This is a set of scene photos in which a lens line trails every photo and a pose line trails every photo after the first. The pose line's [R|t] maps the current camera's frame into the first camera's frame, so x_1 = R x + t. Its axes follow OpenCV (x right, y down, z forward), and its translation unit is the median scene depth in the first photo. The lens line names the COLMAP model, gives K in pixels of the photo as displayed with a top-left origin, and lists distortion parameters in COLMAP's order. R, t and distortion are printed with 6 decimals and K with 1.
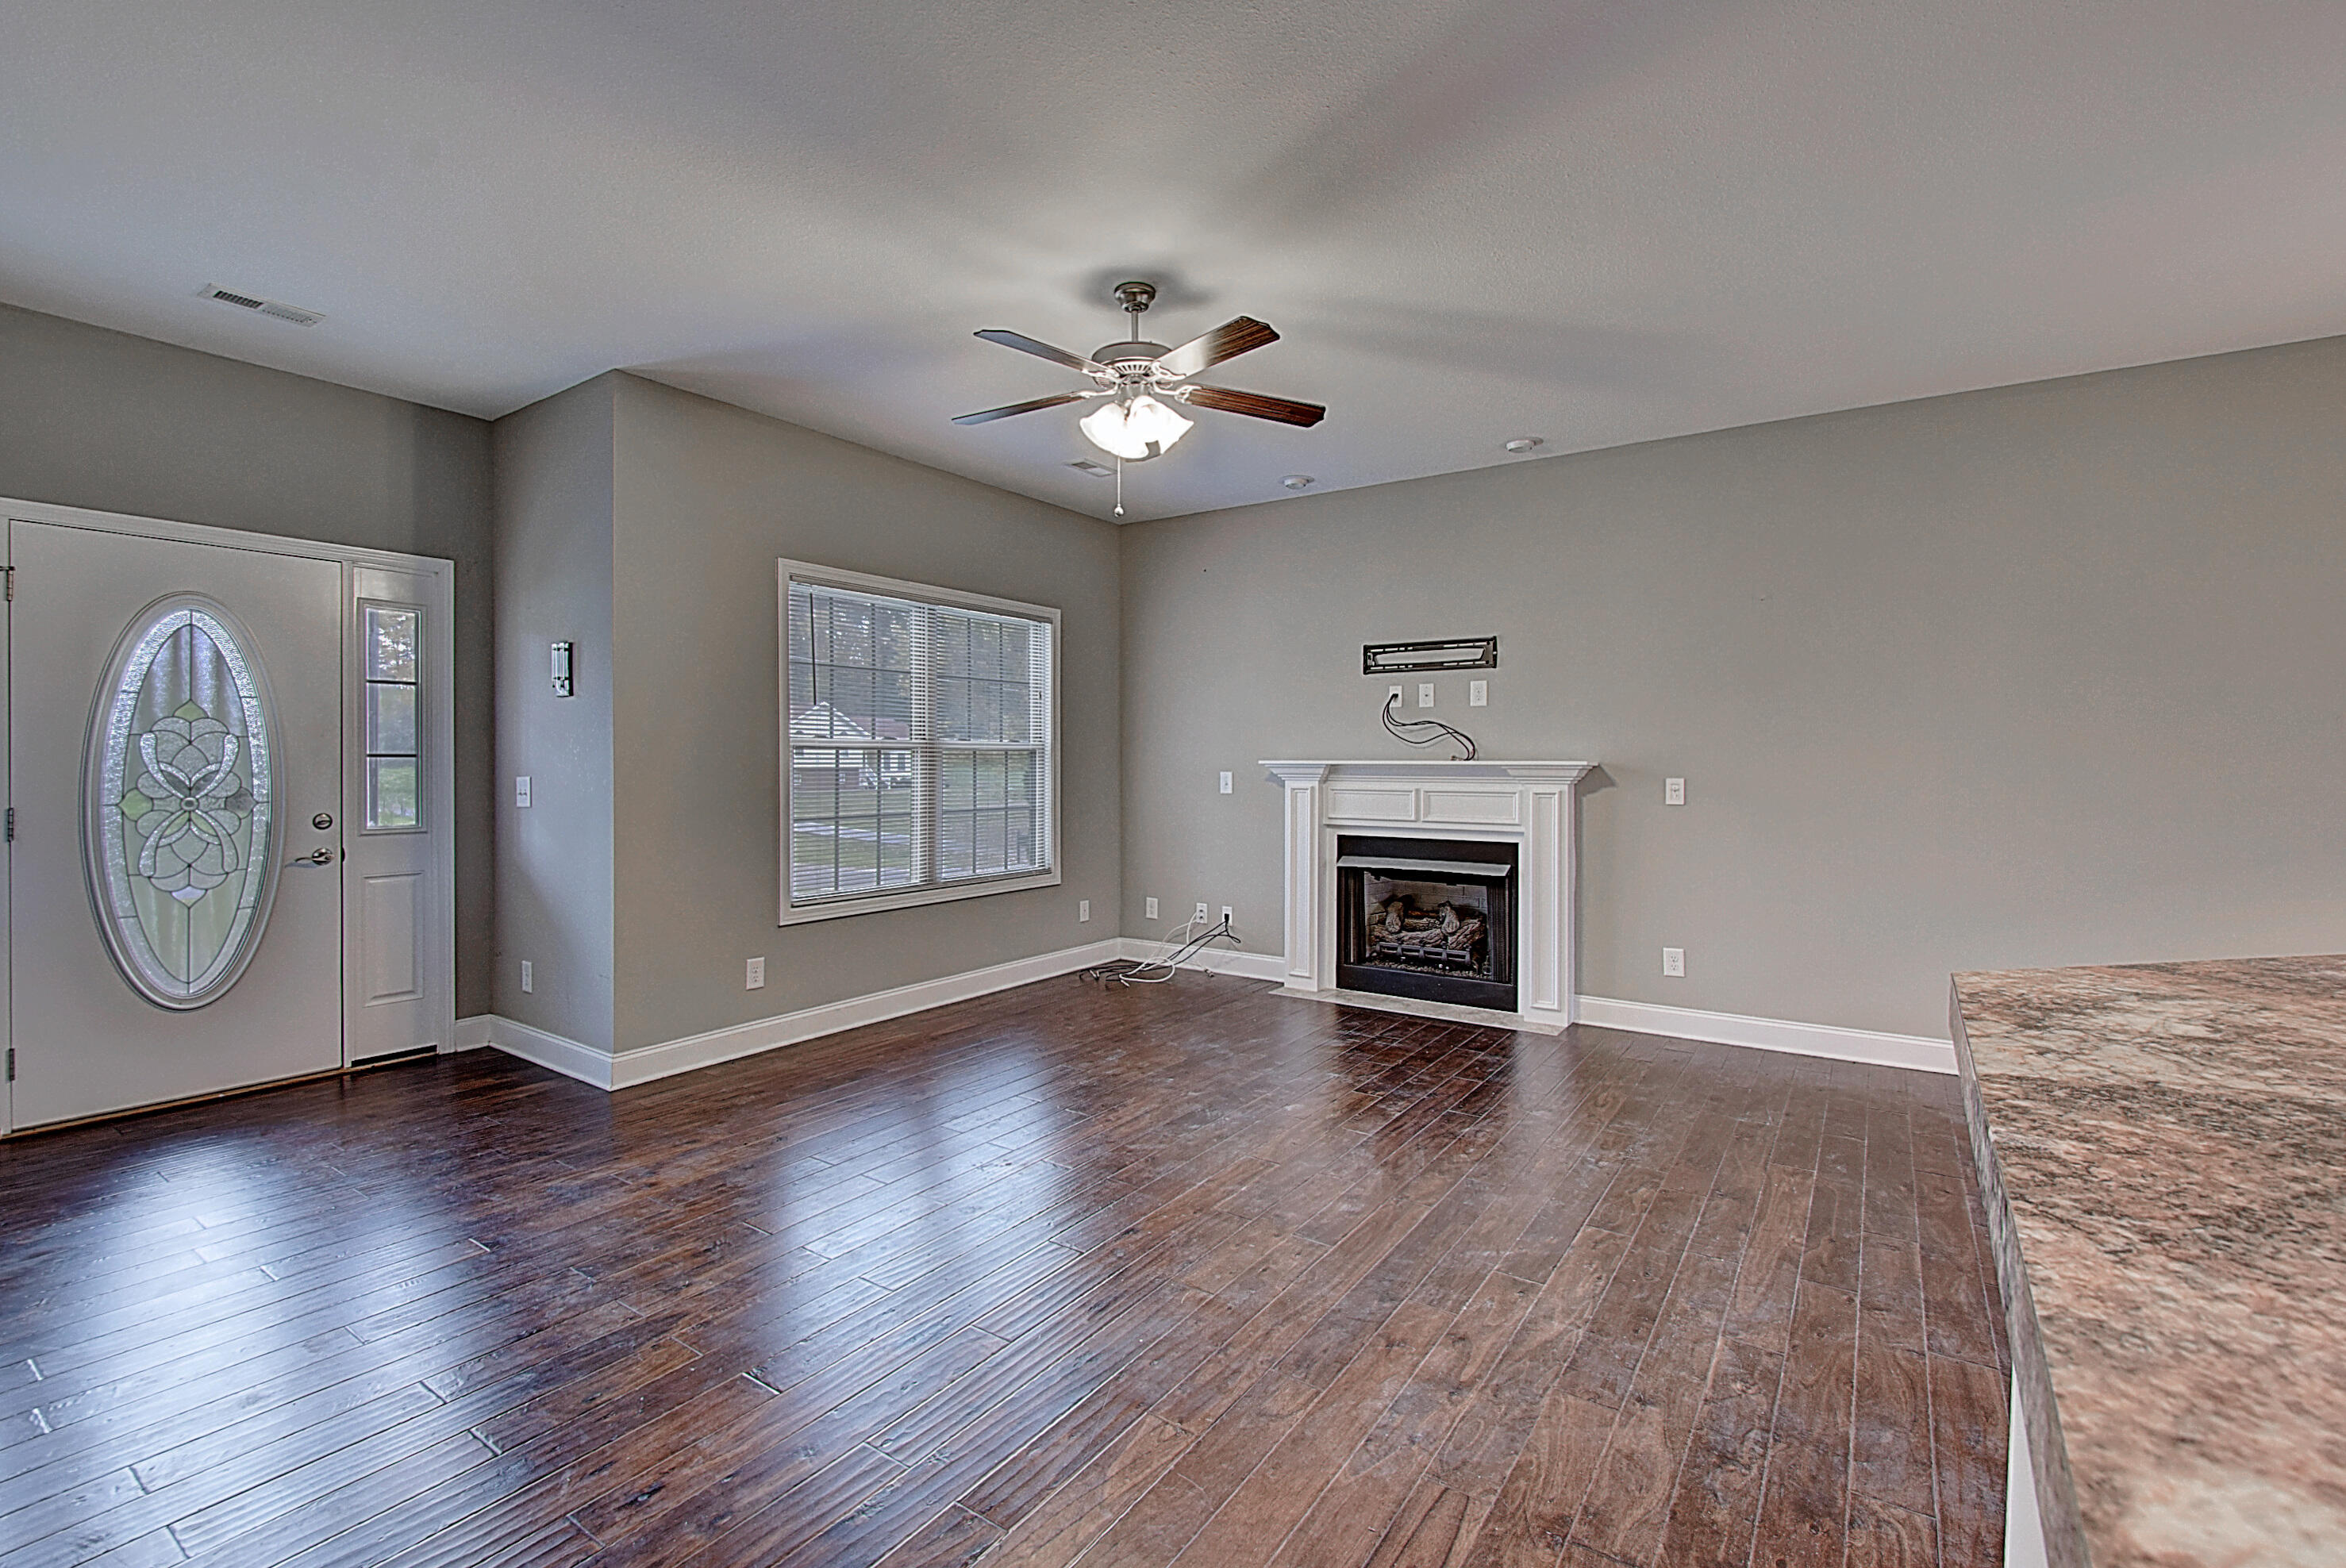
lens RADIAL K [[1038.8, 0, 1173.0], [0, 1038.8, 784.0], [0, 0, 1]] dist [-0.000596, -0.000246]
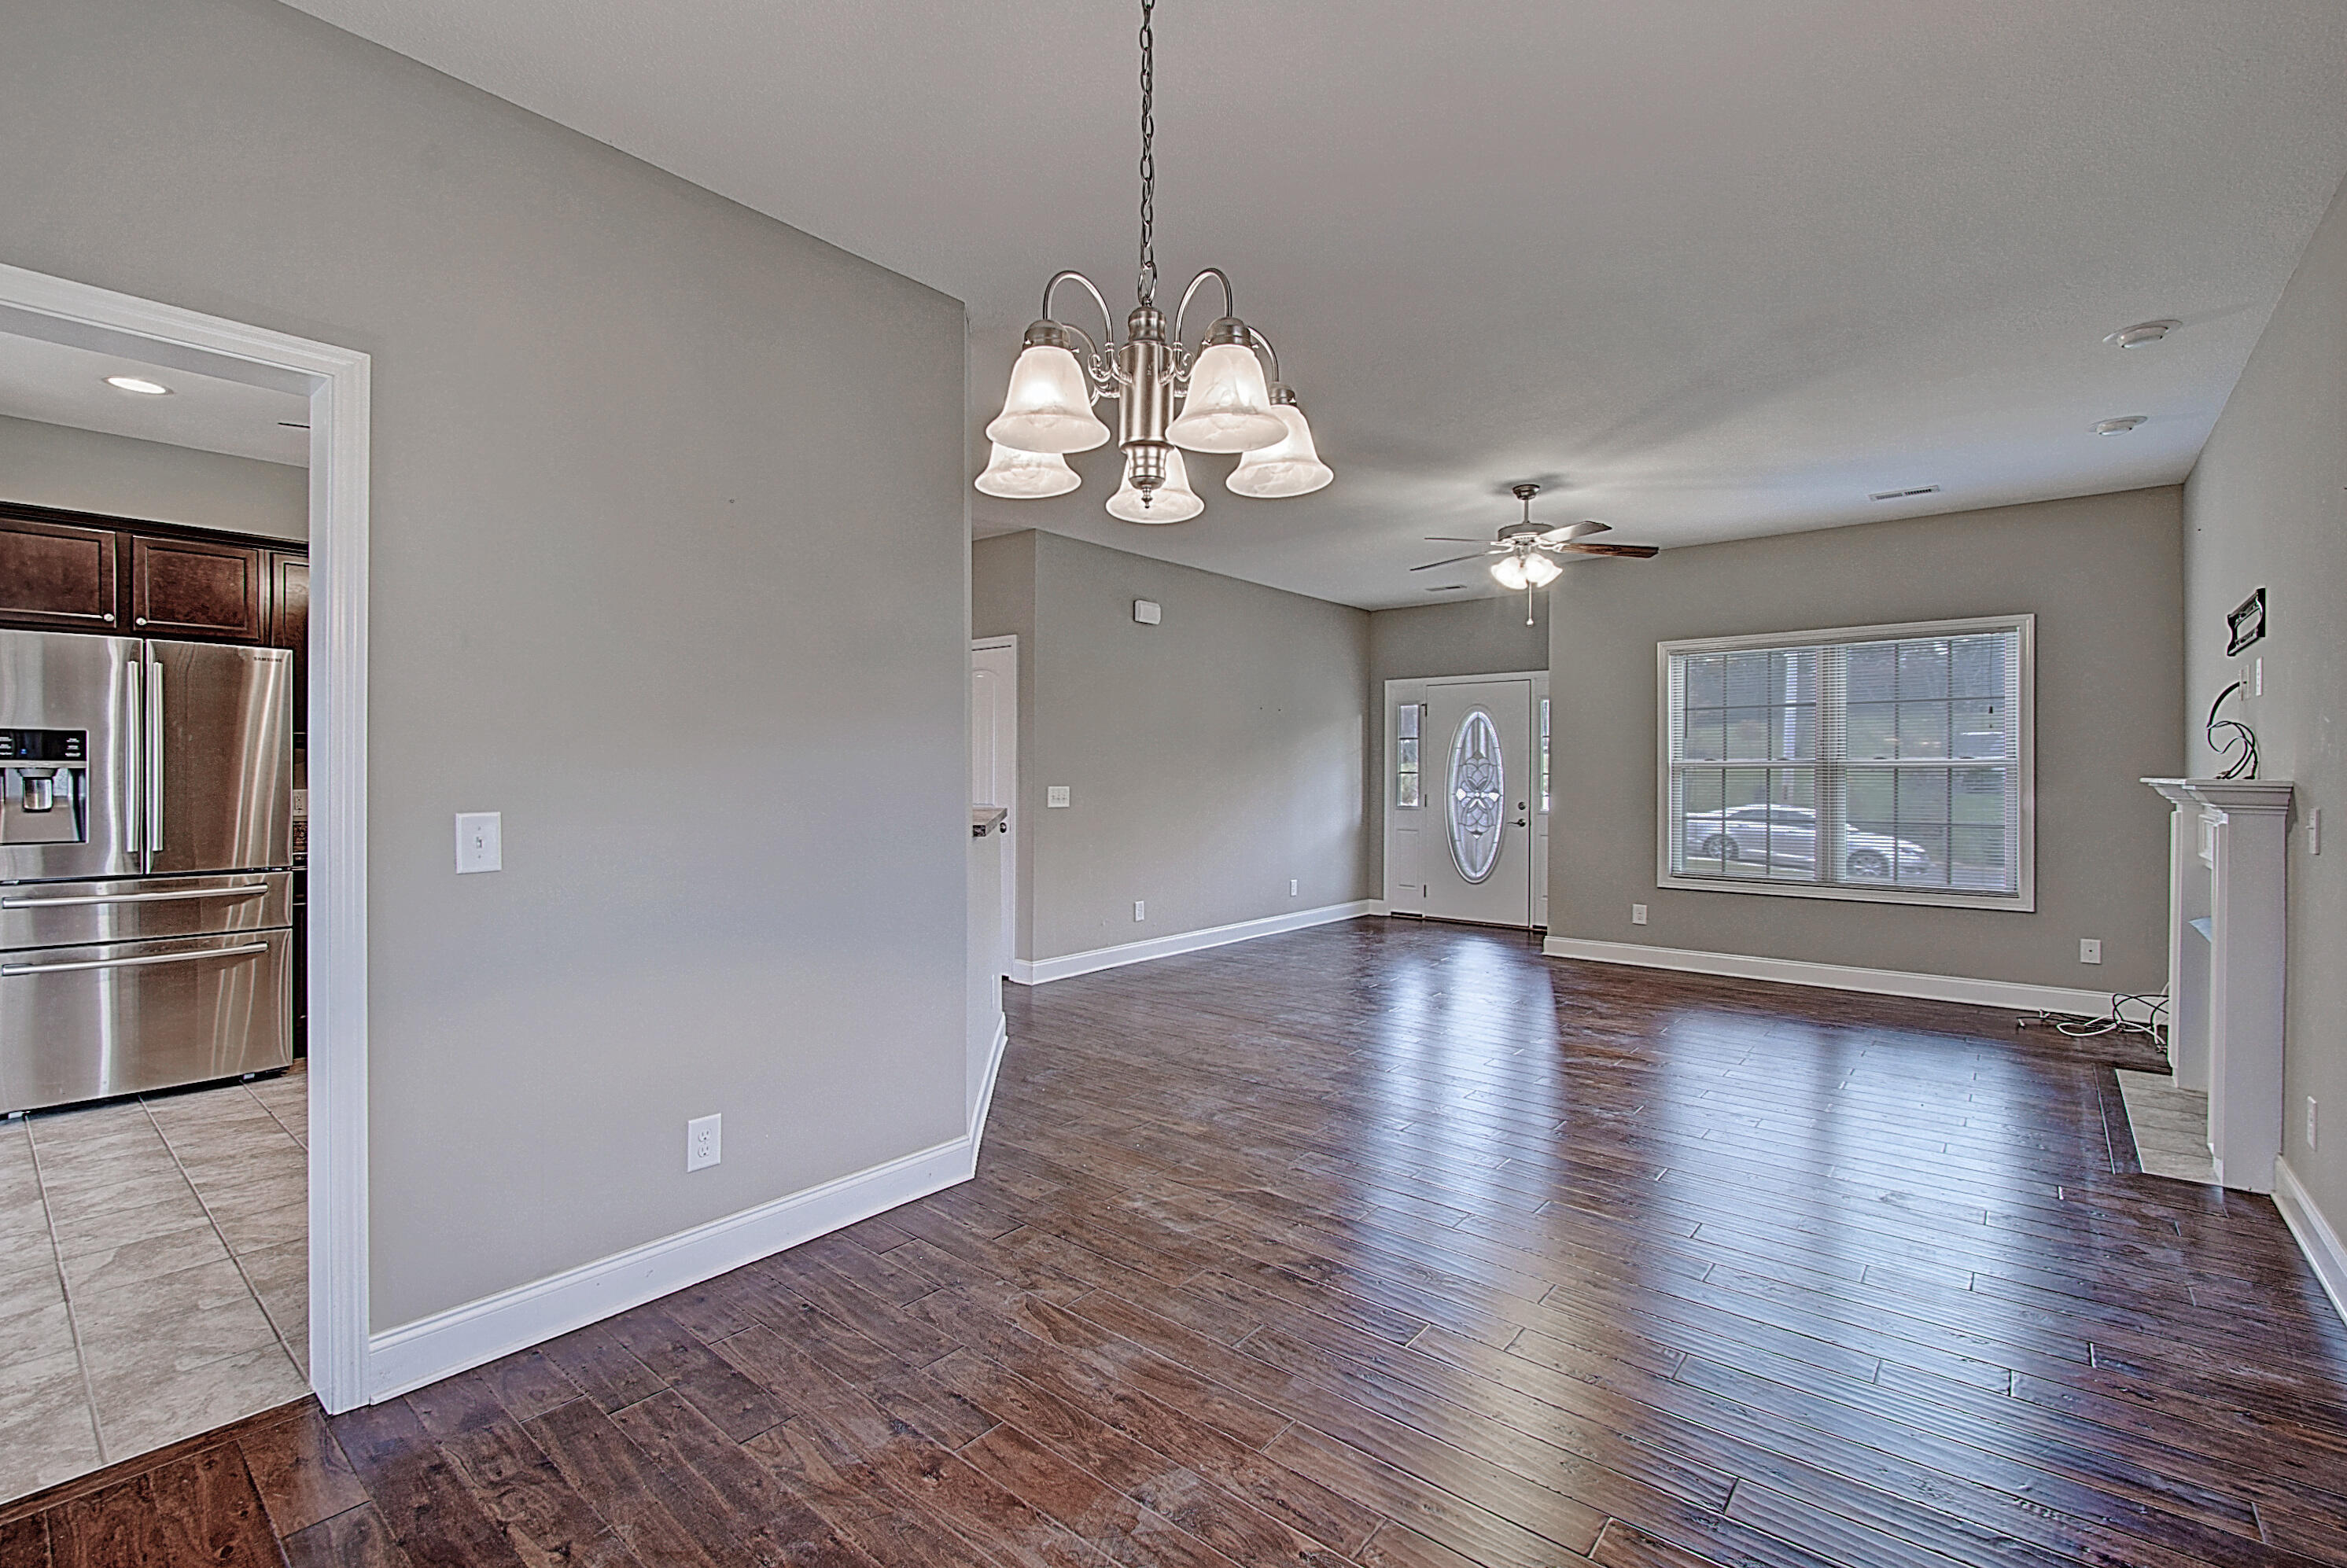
lens RADIAL K [[1039.2, 0, 1173.5], [0, 1039.2, 784.0], [0, 0, 1]] dist [-0.000596, -0.000246]
pose [[-0.094433, 0.007093, -0.995506, 1.361342], [-0.024184, 0.999663, 0.009417, -0.010378], [0.995237, 0.024964, -0.094229, 0.509888]]
